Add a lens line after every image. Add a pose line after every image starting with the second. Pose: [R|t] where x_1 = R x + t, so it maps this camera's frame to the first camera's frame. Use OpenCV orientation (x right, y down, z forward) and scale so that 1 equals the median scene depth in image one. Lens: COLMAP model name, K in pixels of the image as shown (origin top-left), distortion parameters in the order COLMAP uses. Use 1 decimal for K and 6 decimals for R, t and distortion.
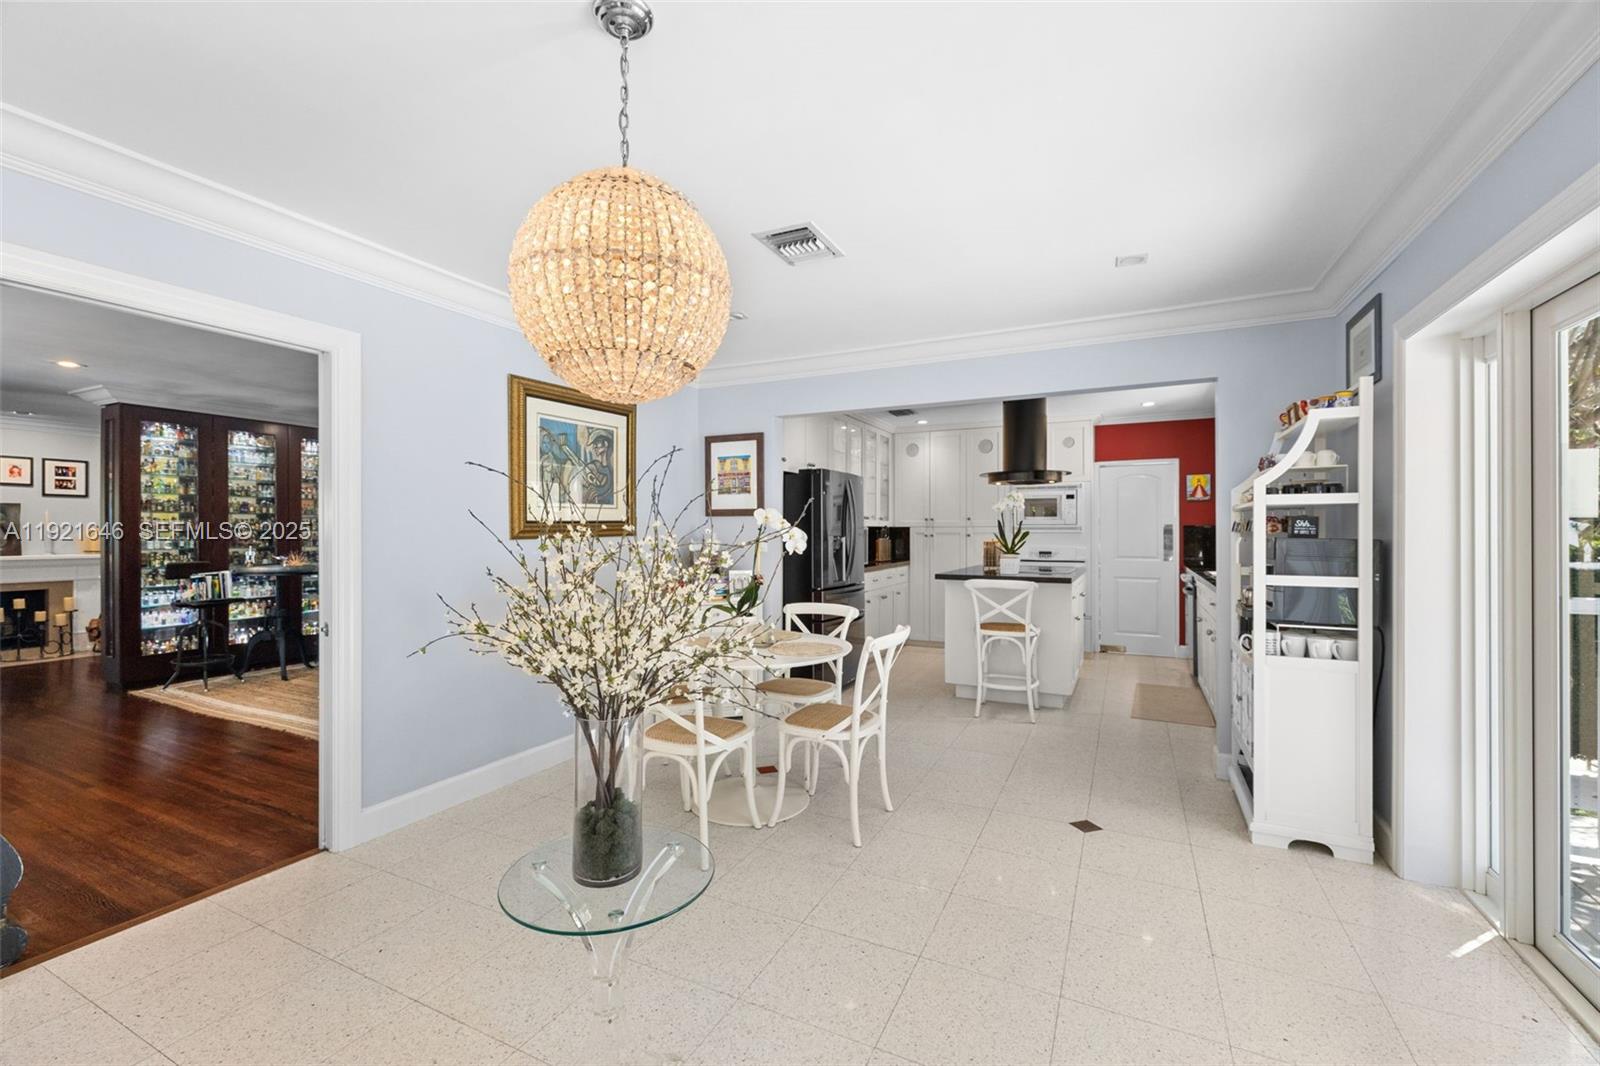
lens RADIAL K [[671.3, 0, 806.0], [0, 671.3, 526.7], [0, 0, 1]] dist [-0.004656, 0.000304]
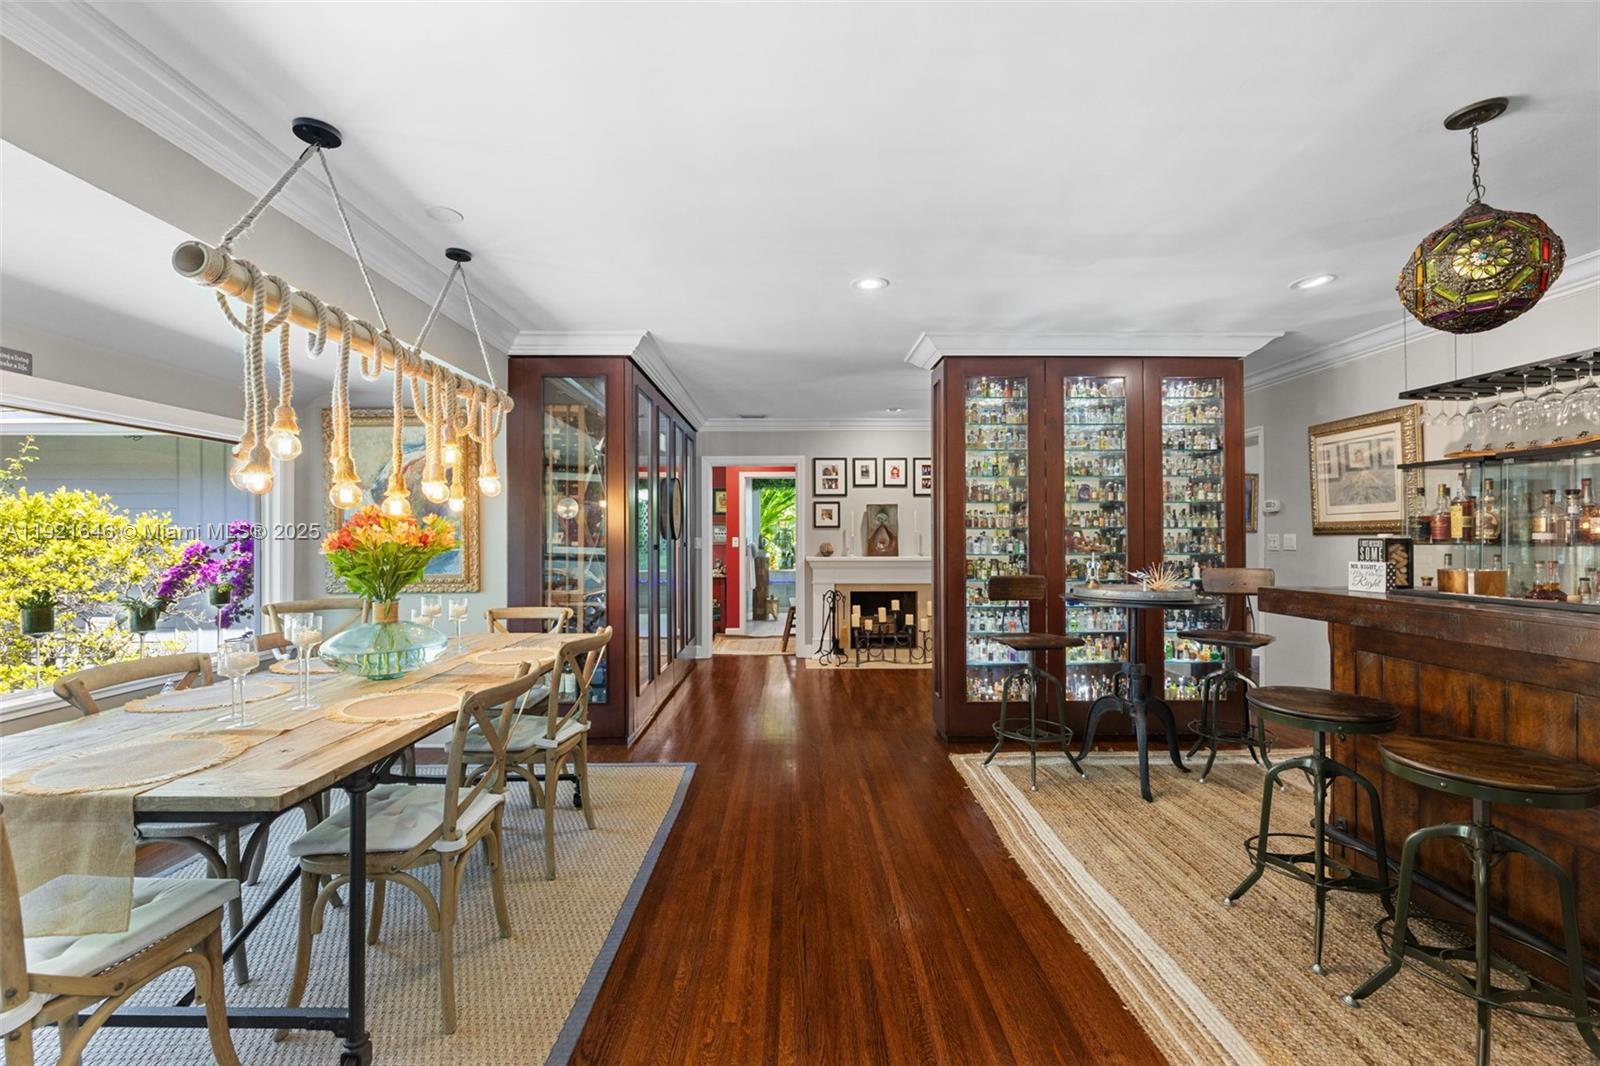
lens RADIAL K [[671.3, 0, 803.2], [0, 671.3, 533.1], [0, 0, 1]] dist [-0.004656, 0.000304]
pose [[0.456429, -0.002655, -0.889756, -0.388348], [0.002554, 0.999995, -0.001674, 0.010734], [0.889756, -0.001508, 0.456434, 0.463749]]
